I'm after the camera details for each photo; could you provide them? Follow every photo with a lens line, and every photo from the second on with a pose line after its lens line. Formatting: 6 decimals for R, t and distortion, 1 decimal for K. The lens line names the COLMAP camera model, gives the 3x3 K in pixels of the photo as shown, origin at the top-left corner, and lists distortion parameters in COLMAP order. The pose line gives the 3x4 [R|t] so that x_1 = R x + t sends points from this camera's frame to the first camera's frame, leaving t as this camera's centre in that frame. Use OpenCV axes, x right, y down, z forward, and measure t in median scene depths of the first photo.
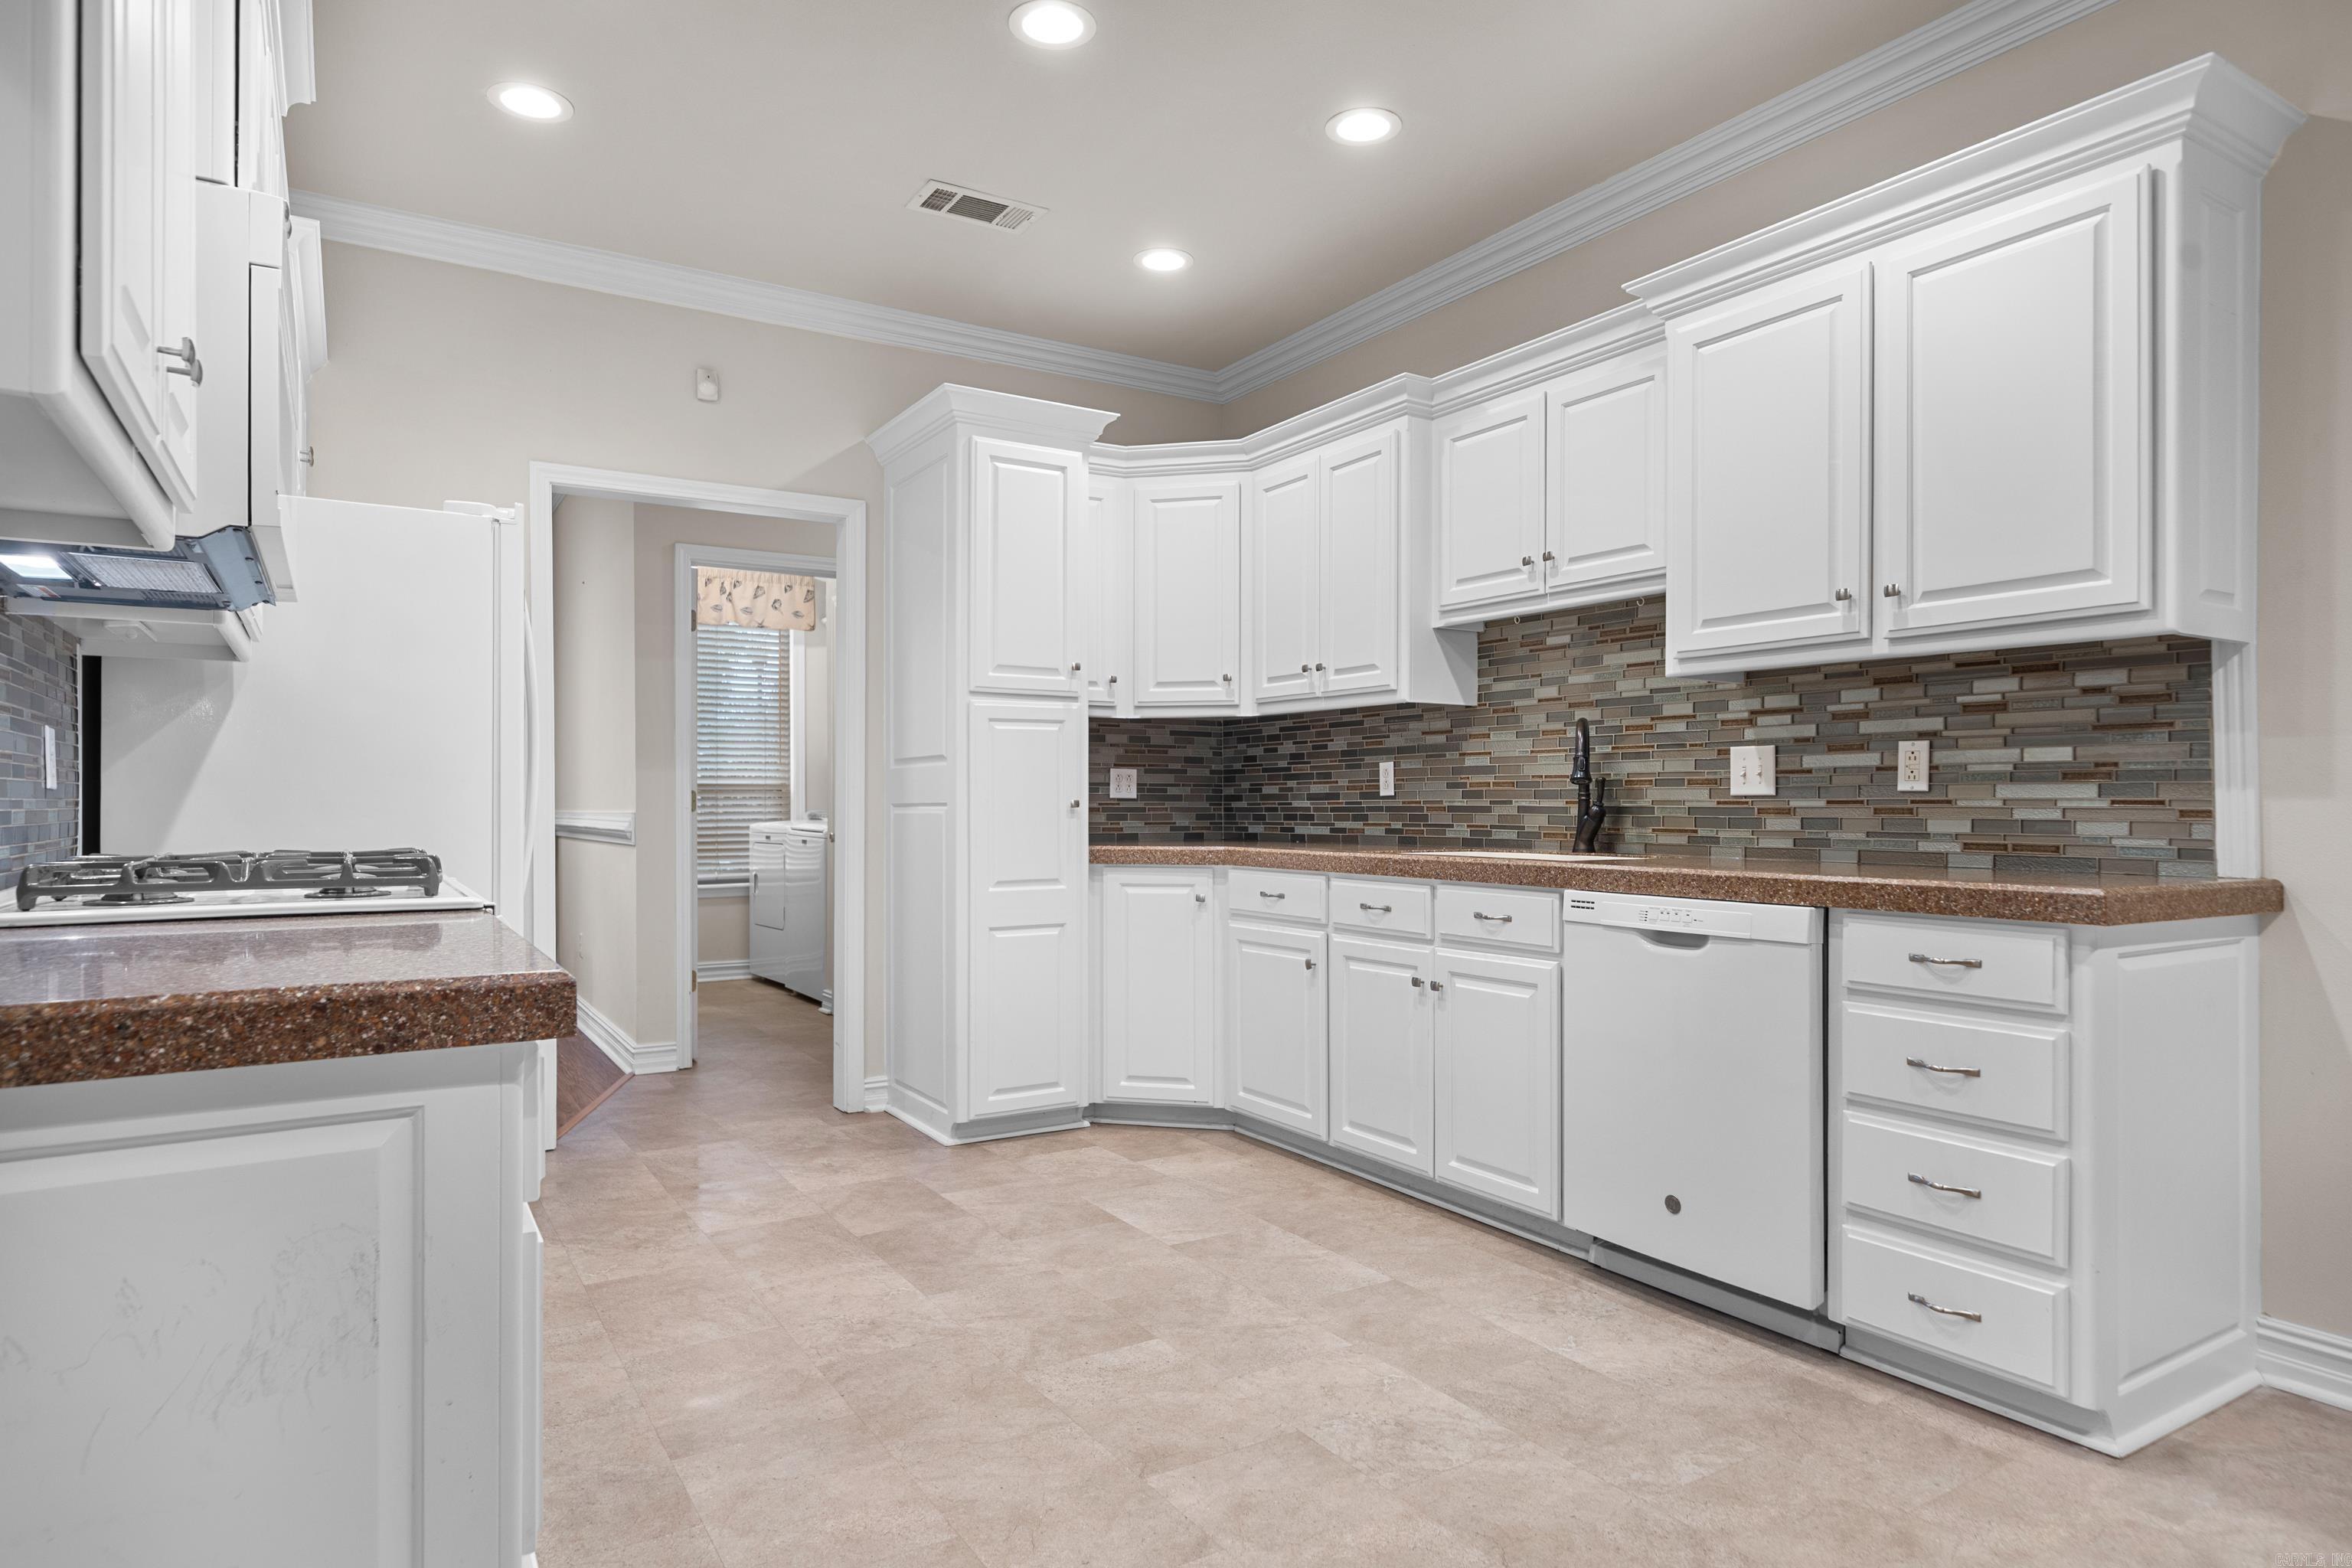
lens RADIAL K [[1336.1, 0, 1162.7], [0, 1336.1, 798.2], [0, 0, 1]] dist [0.005896, -0.000846]
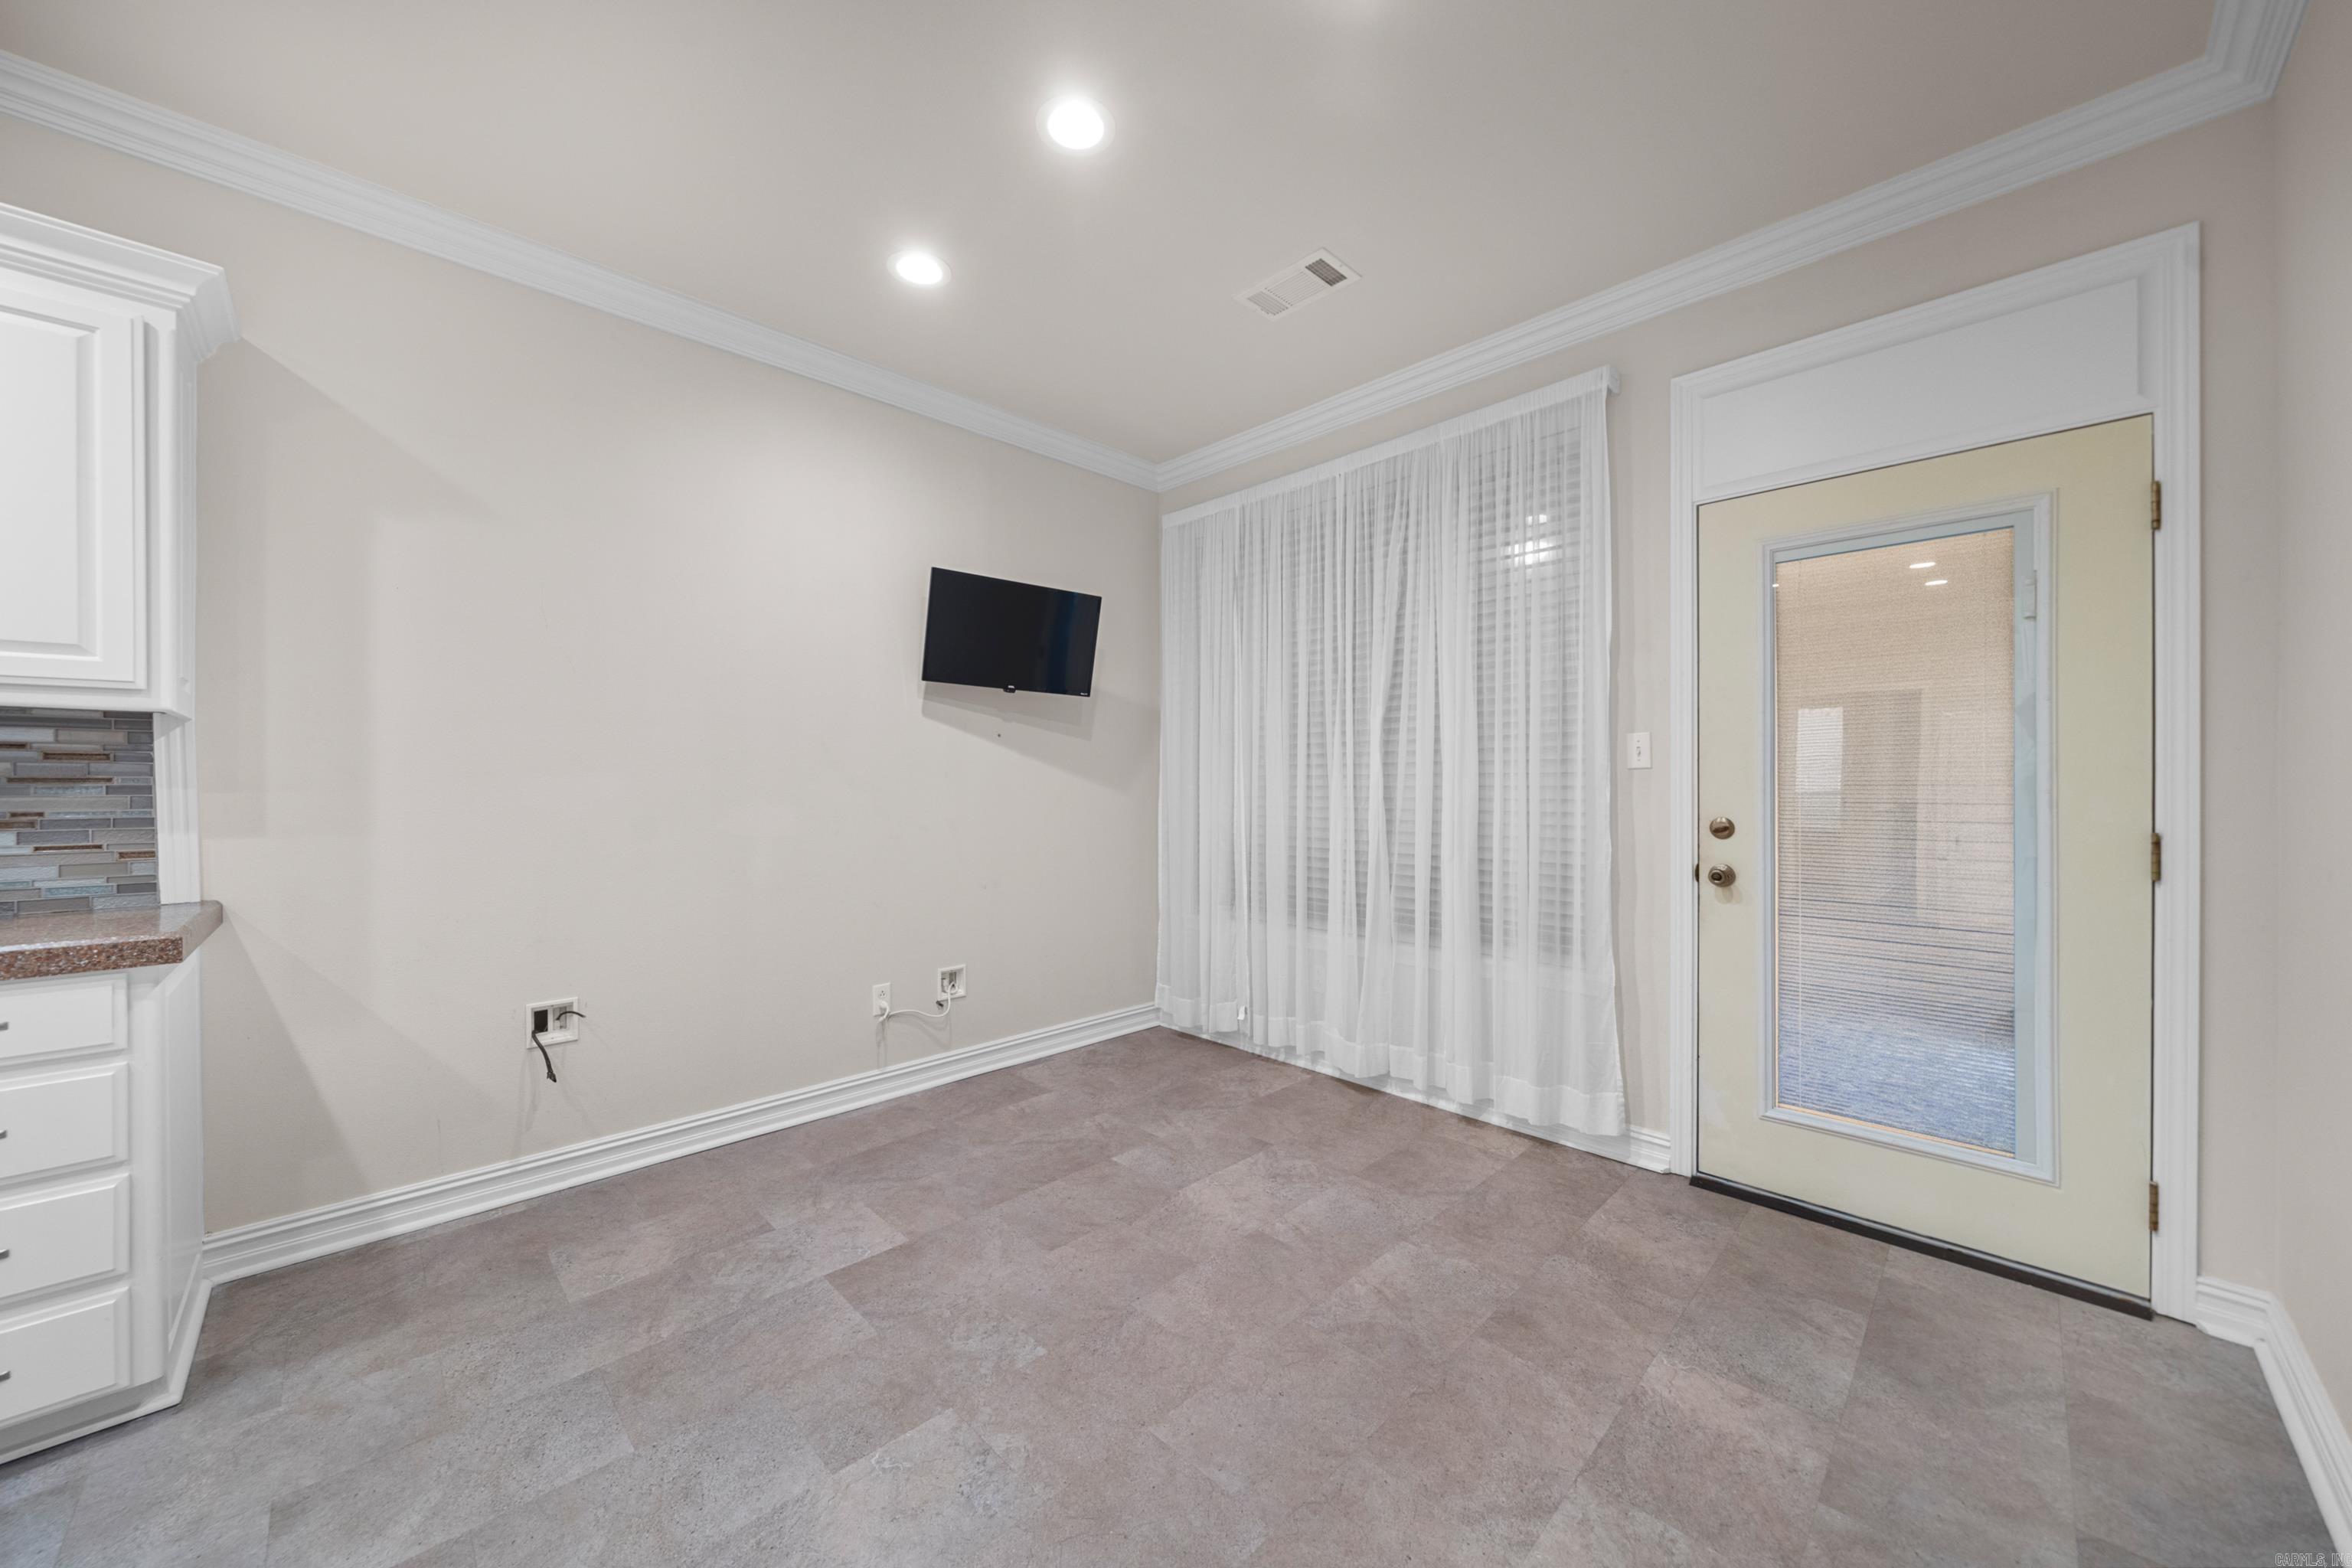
lens RADIAL K [[844.9, 0, 1192.3], [0, 844.9, 782.6], [0, 0, 1]] dist [-0.000043, 0.000198]
pose [[-0.236170, -0.002231, 0.971709, -0.161876], [-0.000186, 0.999997, 0.002250, -0.045039], [-0.971712, 0.000351, -0.236169, 0.204607]]
